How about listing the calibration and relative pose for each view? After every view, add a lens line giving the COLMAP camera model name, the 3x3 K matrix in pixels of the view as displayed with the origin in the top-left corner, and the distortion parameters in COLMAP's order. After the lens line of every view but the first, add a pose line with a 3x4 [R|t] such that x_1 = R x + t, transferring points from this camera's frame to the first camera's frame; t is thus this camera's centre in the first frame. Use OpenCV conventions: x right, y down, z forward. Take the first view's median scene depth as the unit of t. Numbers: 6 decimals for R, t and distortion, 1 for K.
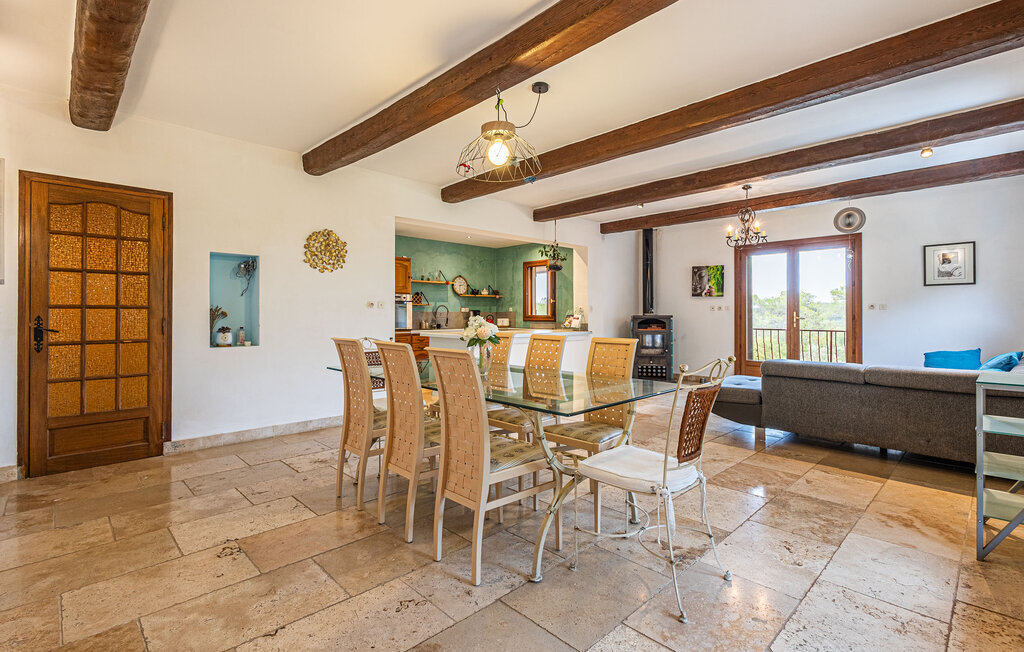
lens RADIAL K [[470.8, 0, 512.0], [0, 470.8, 319.2], [0, 0, 1]] dist [0.010830, -0.002690]
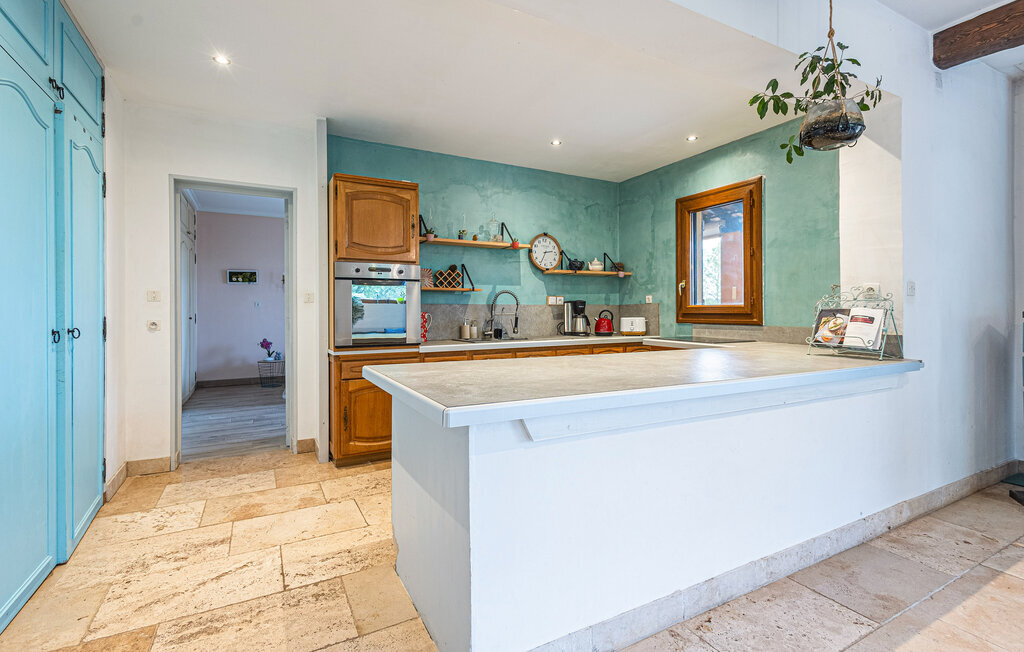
lens RADIAL K [[470.8, 0, 509.5], [0, 470.8, 316.7], [0, 0, 1]] dist [0.010830, -0.002690]
pose [[0.961406, -0.000109, -0.275133, -0.007507], [0.001218, 0.999992, 0.003860, -0.004399], [0.275131, -0.004046, 0.961398, 0.507820]]
